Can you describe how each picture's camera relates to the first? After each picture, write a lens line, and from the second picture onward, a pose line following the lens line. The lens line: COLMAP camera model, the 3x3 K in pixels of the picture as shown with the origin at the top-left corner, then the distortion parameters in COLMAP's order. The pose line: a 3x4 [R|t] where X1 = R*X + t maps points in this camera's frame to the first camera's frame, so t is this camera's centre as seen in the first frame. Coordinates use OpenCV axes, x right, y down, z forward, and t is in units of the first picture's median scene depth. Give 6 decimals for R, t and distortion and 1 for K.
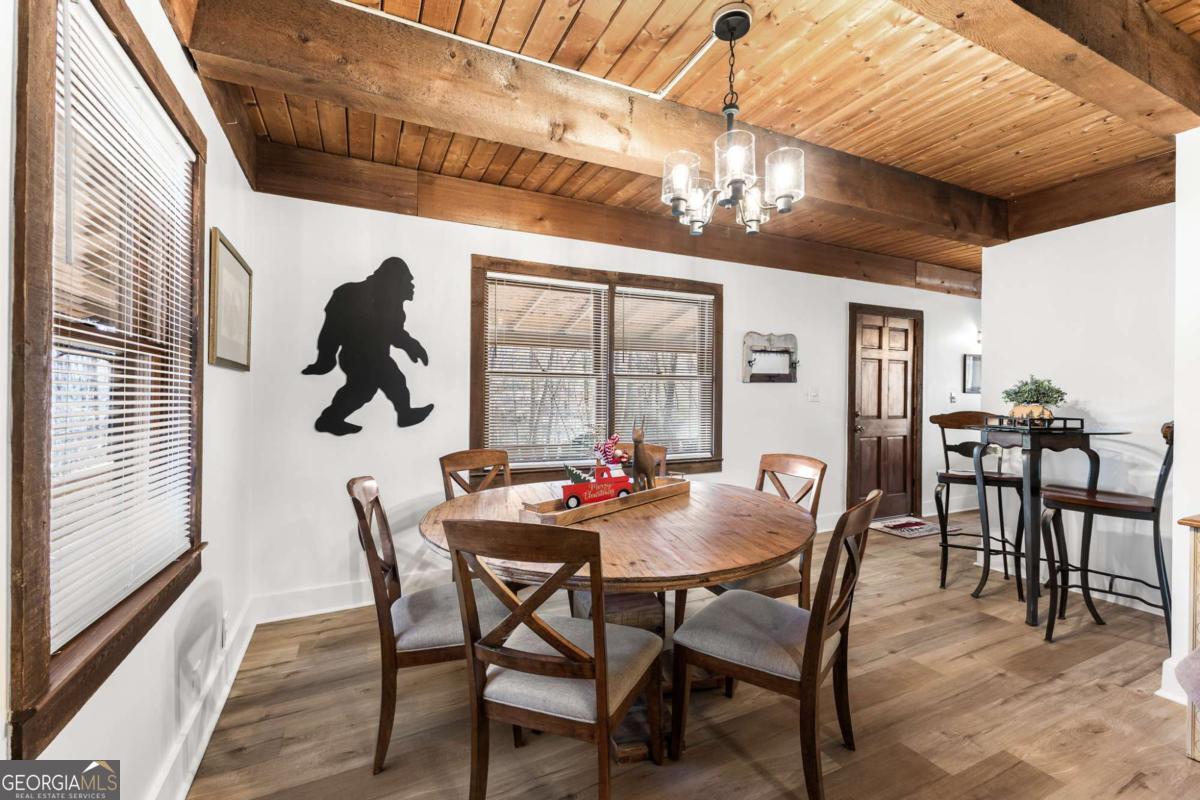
lens RADIAL K [[517.0, 0, 593.0], [0, 517.0, 395.6], [0, 0, 1]] dist [0.010389, -0.002614]
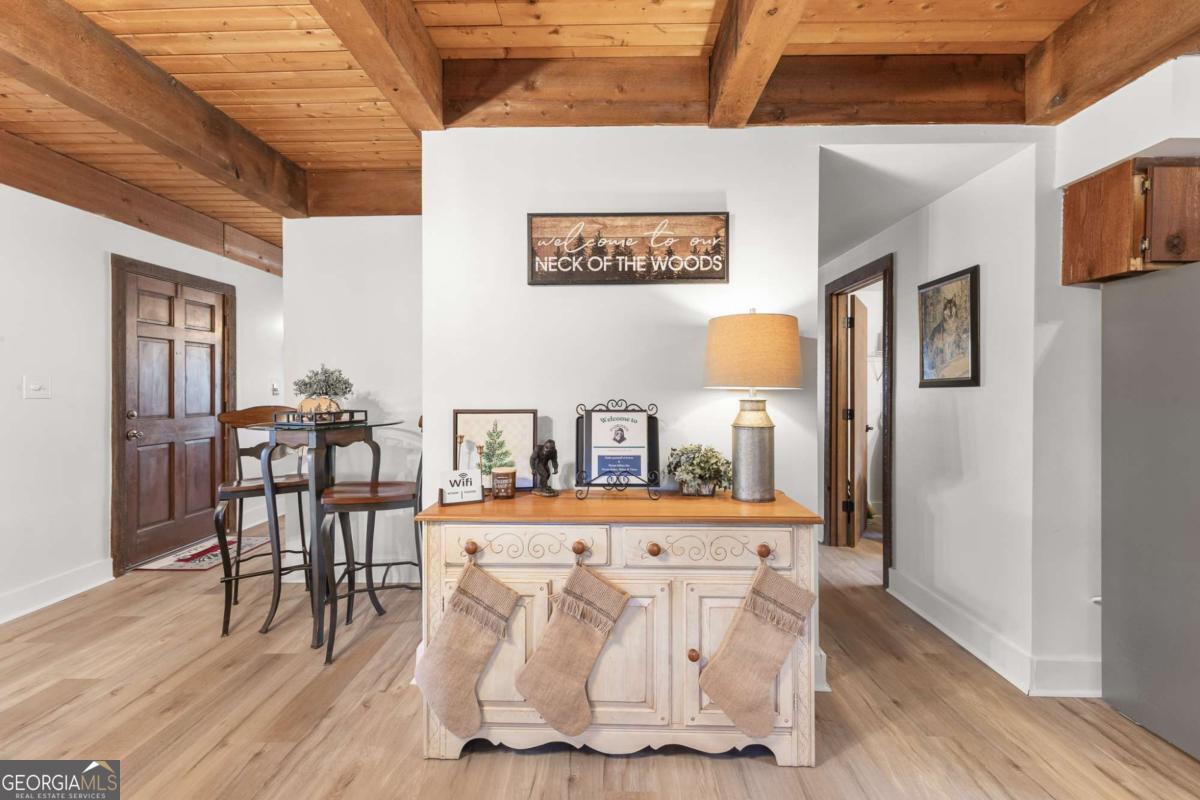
lens RADIAL K [[517.0, 0, 595.9], [0, 517.0, 389.7], [0, 0, 1]] dist [0.010389, -0.002614]
pose [[0.460986, -0.009917, 0.887352, 0.245093], [0.005801, 0.999950, 0.008162, -0.000017], [-0.887388, 0.001385, 0.461021, 0.150734]]
